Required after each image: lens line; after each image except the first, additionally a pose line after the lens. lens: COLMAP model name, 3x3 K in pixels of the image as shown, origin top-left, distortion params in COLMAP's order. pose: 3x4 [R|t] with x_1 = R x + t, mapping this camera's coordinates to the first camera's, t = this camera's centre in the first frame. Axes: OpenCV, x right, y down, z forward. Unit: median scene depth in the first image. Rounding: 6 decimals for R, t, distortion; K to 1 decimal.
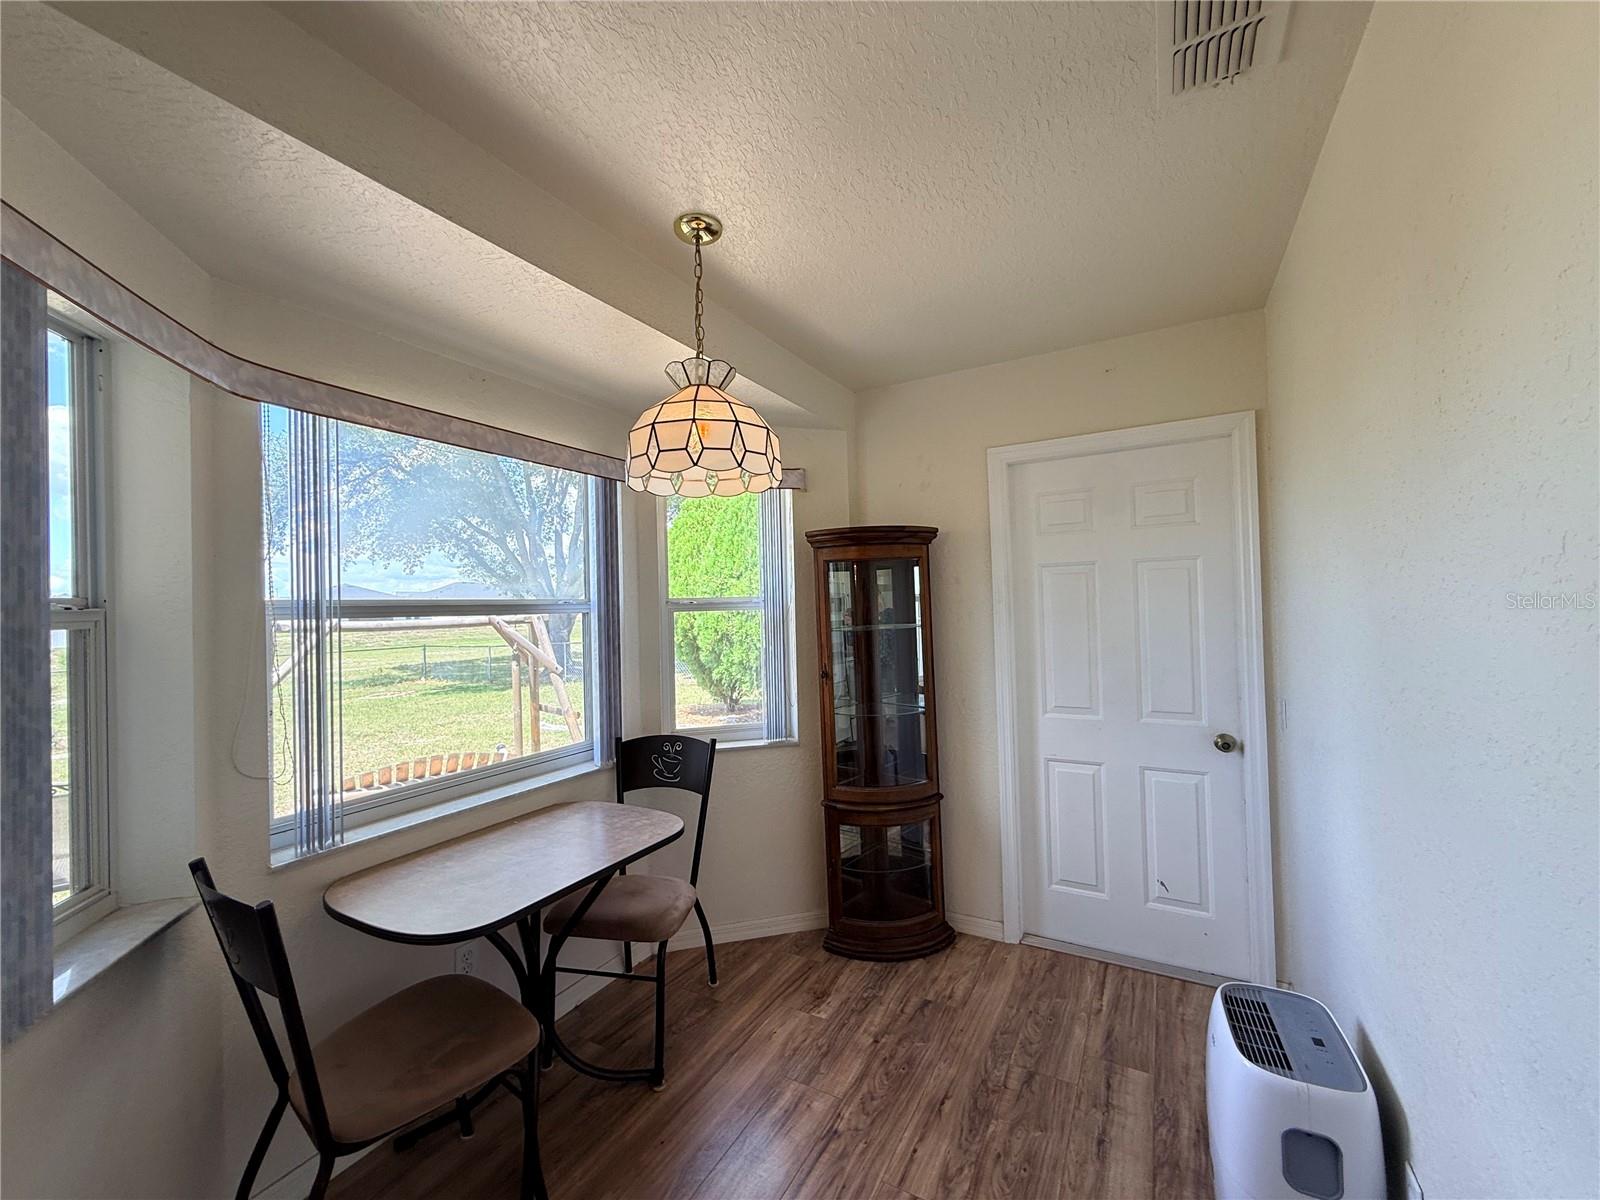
lens RADIAL K [[642.9, 0, 798.3], [0, 642.9, 604.6], [0, 0, 1]] dist [0.000650, 0.000221]
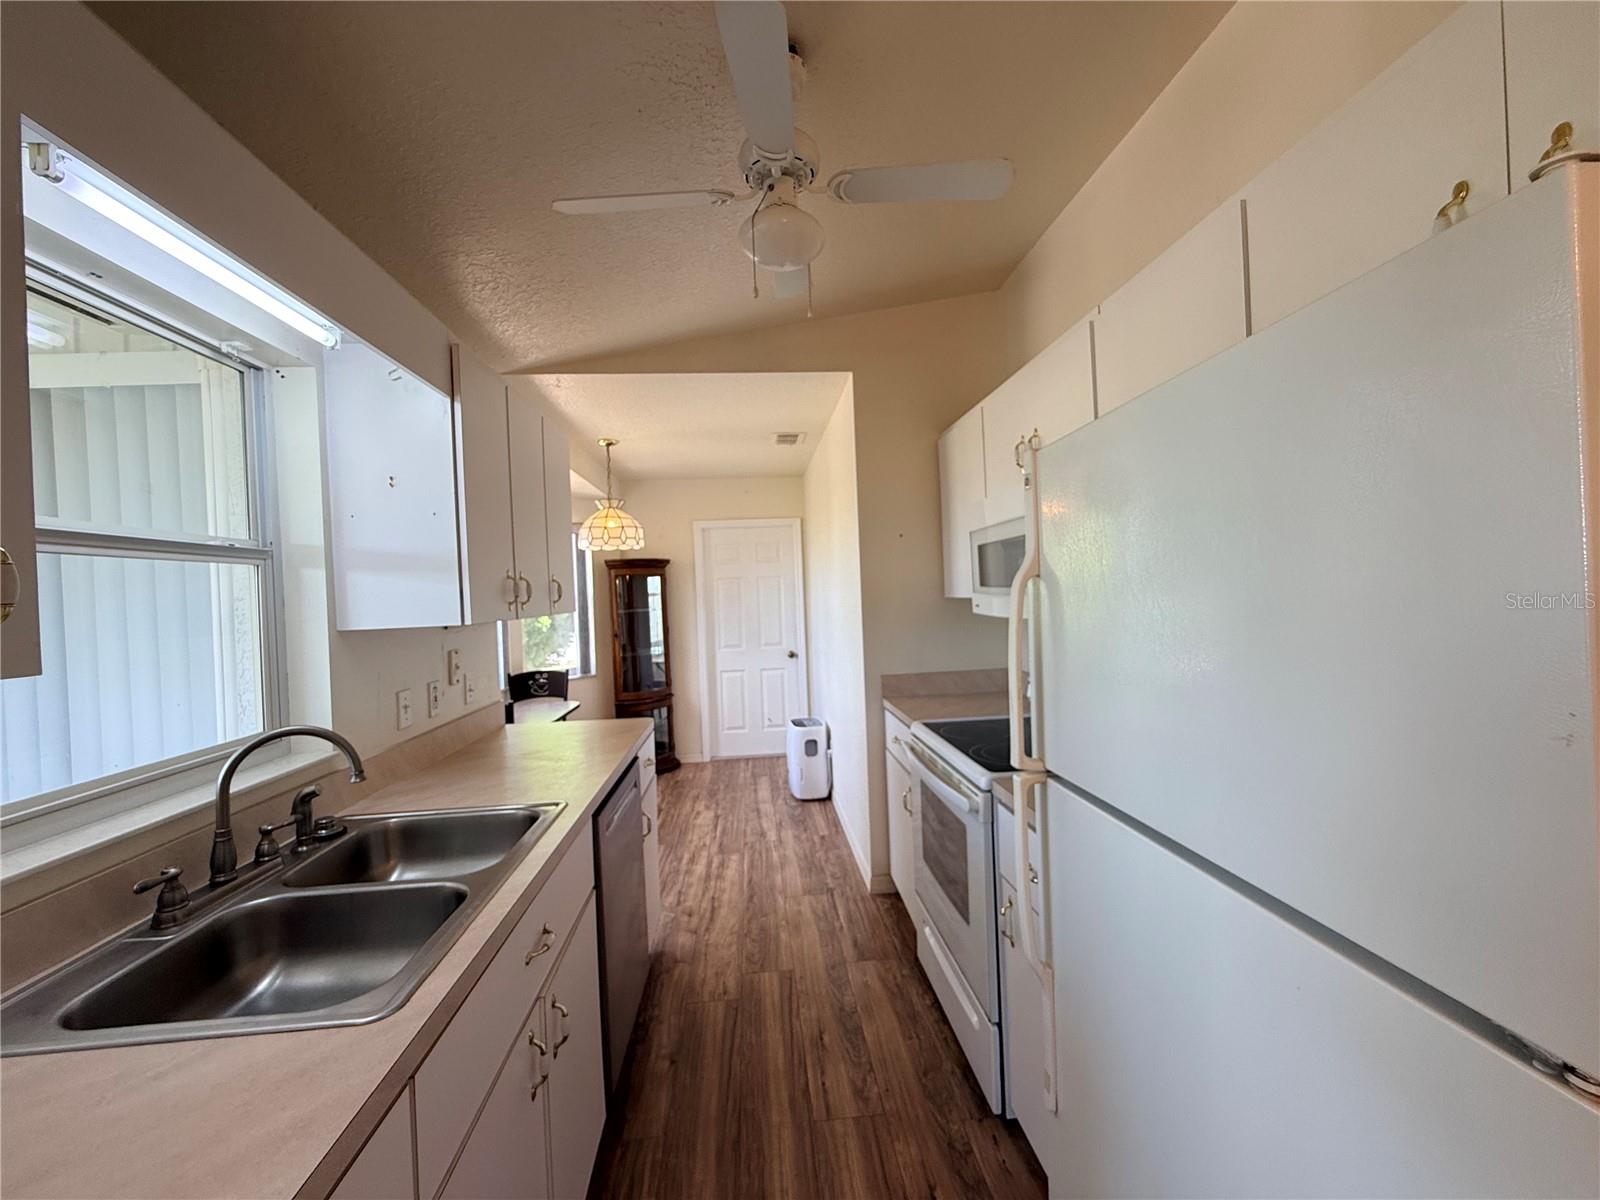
lens RADIAL K [[642.9, 0, 797.8], [0, 642.9, 597.3], [0, 0, 1]] dist [0.000650, 0.000221]
pose [[0.830408, -0.008612, 0.557090, -0.614580], [0.009642, 0.999953, 0.001085, -0.000738], [-0.557073, 0.004470, 0.830451, -0.948831]]
